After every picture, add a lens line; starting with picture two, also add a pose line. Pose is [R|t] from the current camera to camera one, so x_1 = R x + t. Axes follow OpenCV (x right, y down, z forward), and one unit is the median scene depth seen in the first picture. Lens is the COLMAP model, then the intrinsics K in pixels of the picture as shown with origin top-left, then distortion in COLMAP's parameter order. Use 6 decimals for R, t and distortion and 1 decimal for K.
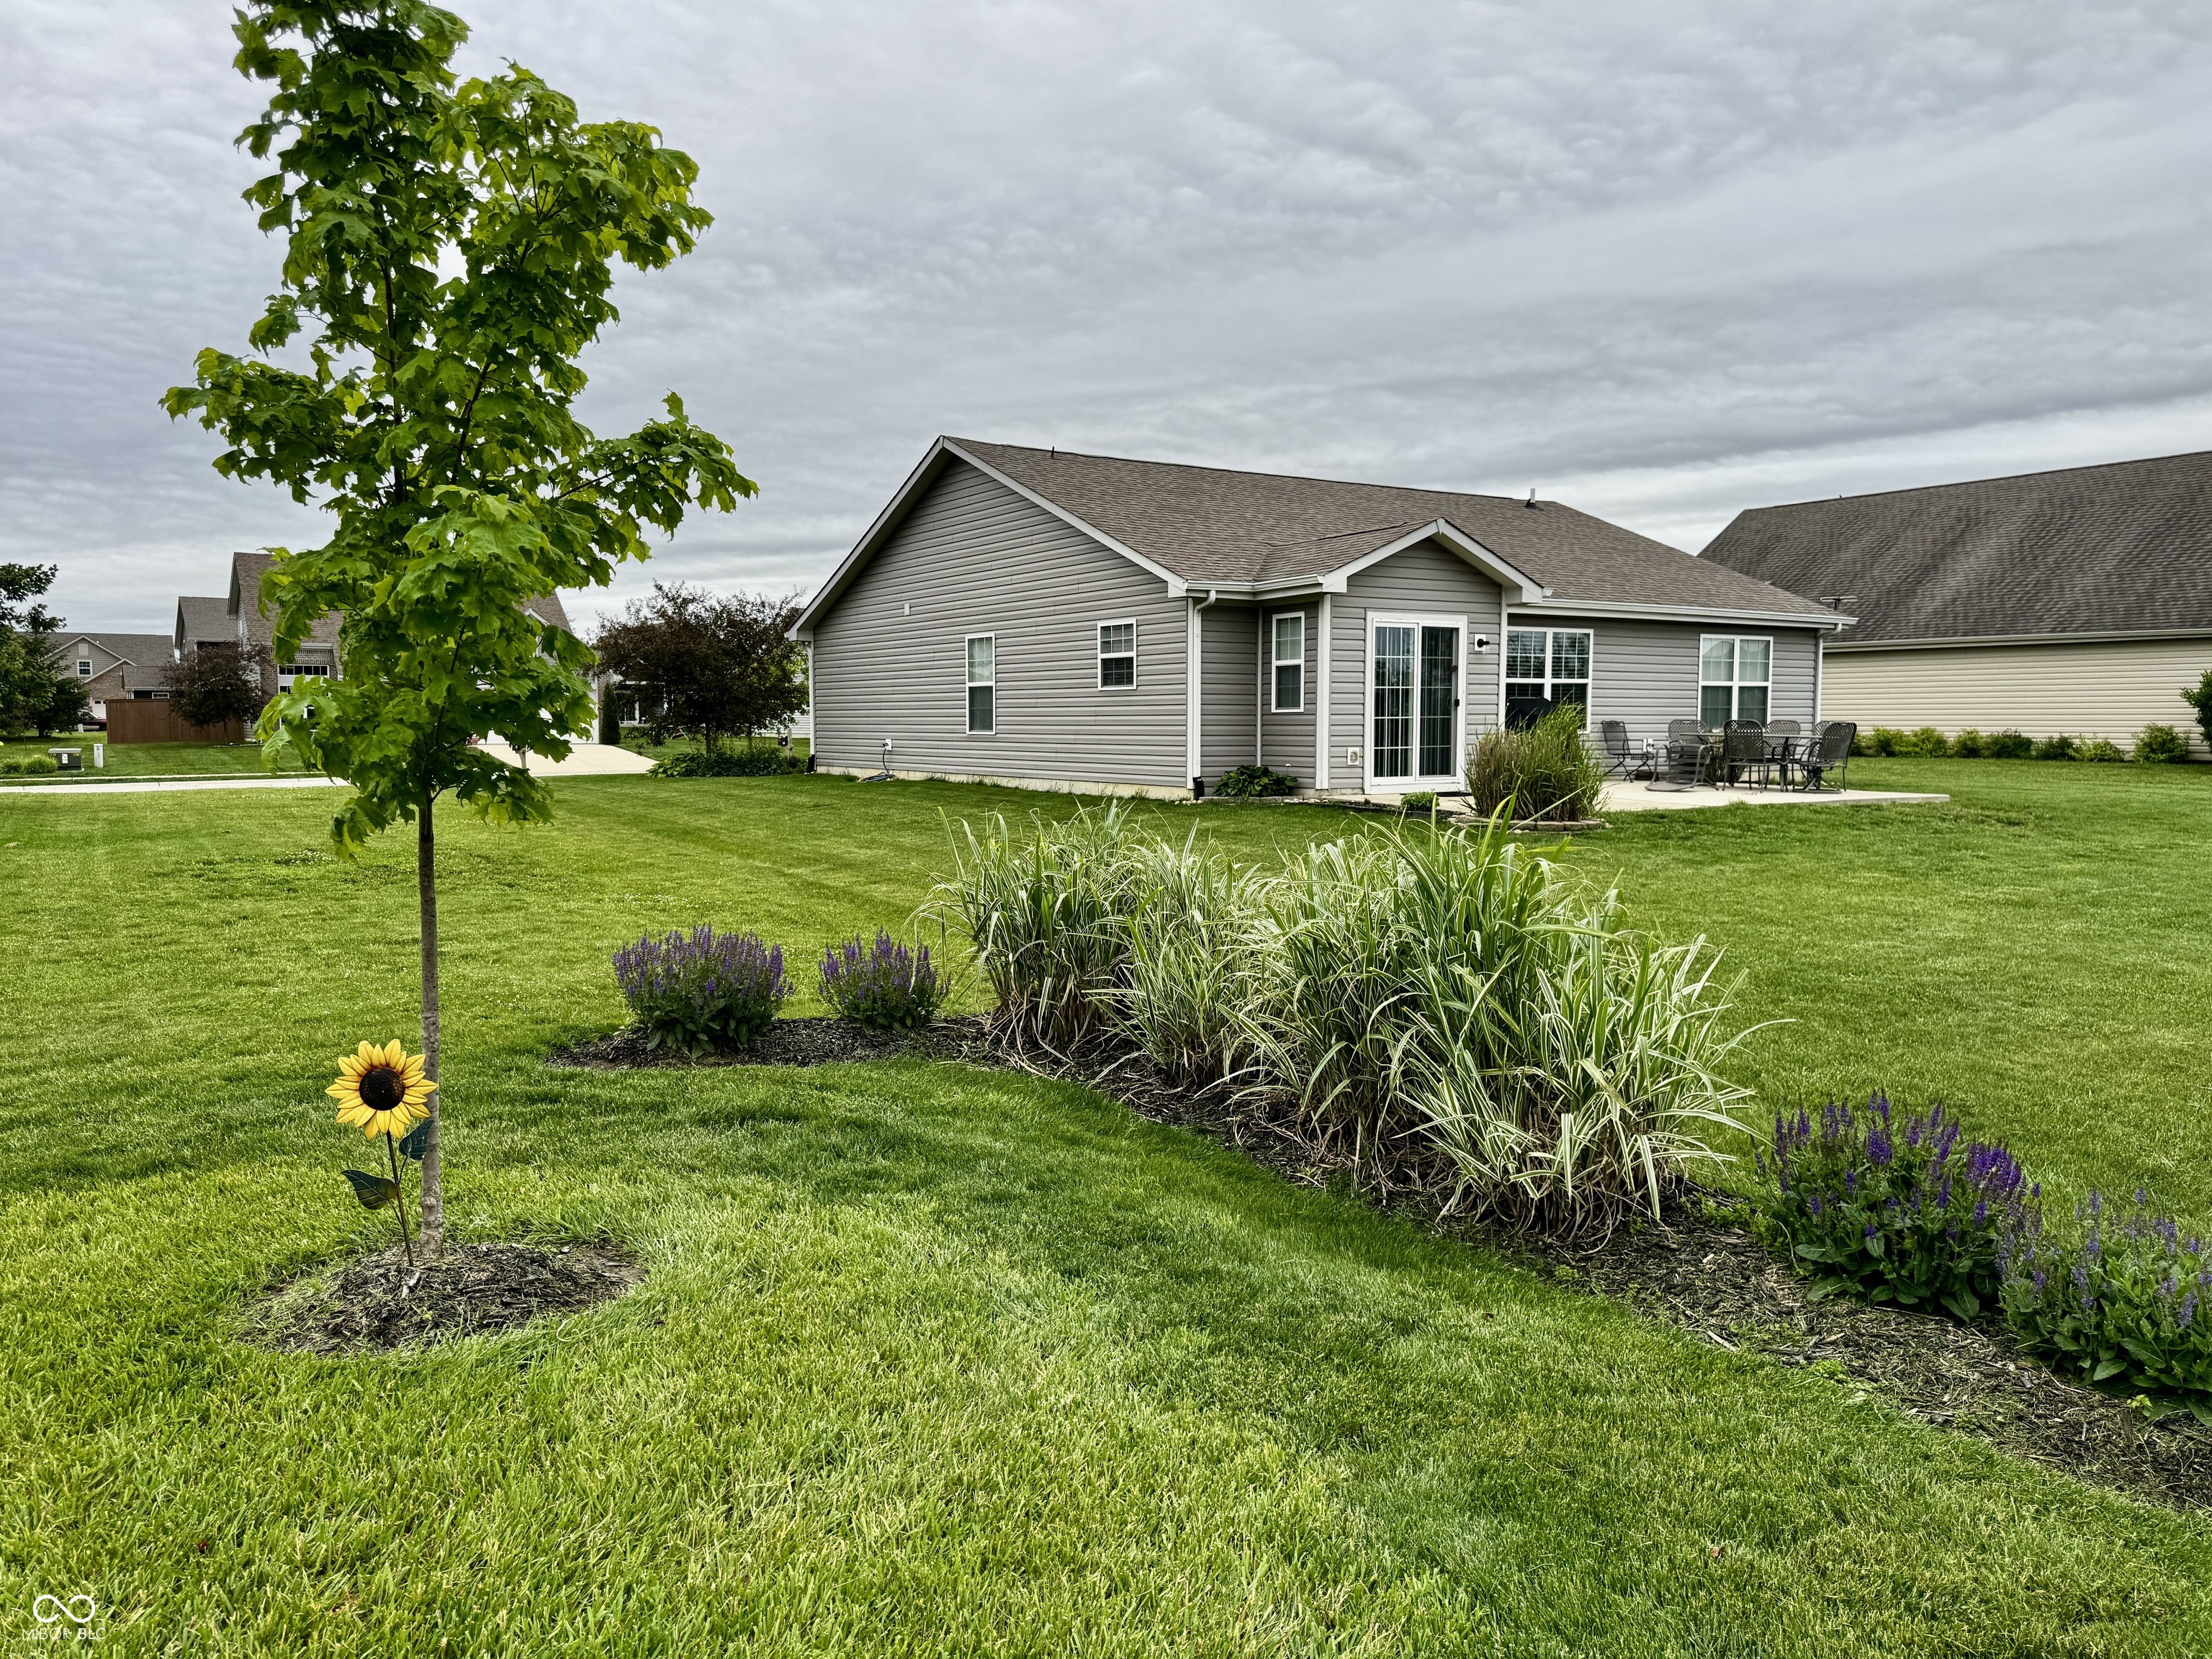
lens RADIAL K [[1567.9, 0, 1103.3], [0, 1567.9, 840.4], [0, 0, 1]] dist [0.004264, -0.011829]
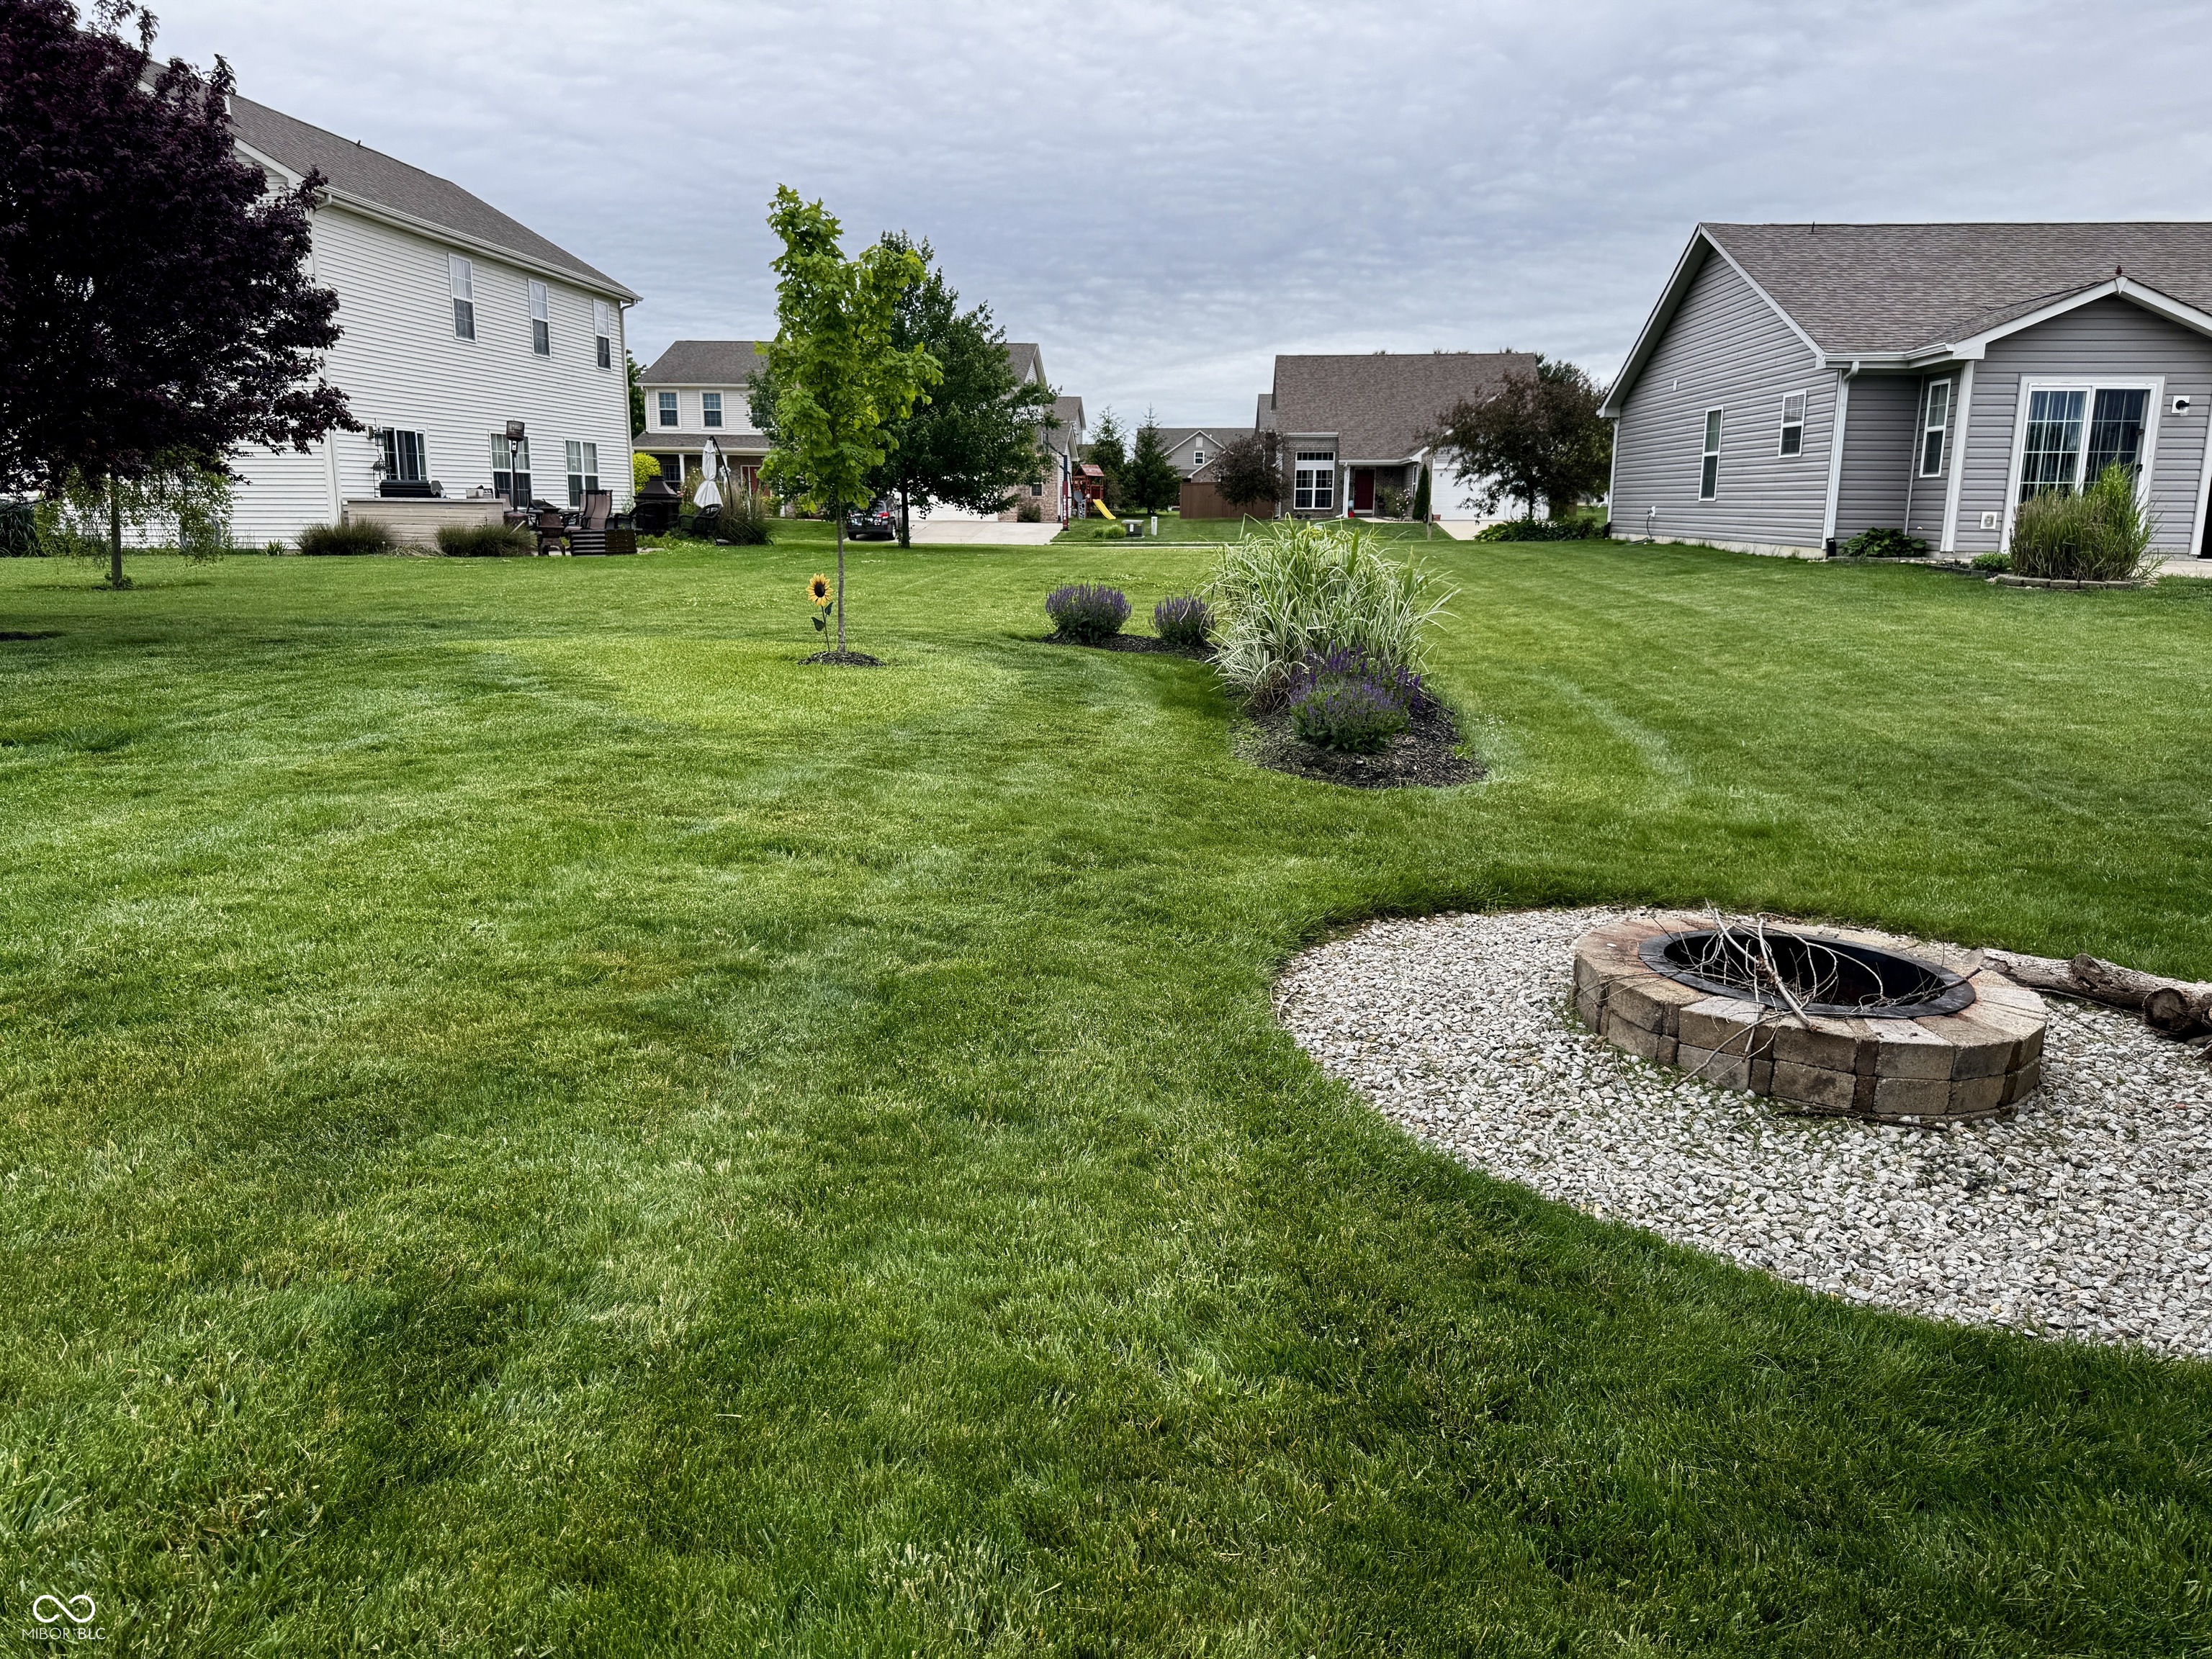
lens RADIAL K [[1567.9, 0, 1102.9], [0, 1567.9, 826.0], [0, 0, 1]] dist [0.004264, -0.011829]
pose [[0.792840, 0.130287, -0.595341, 0.328254], [-0.055274, 0.988227, 0.142658, 0.029443], [0.606918, -0.080198, 0.790707, -0.184381]]
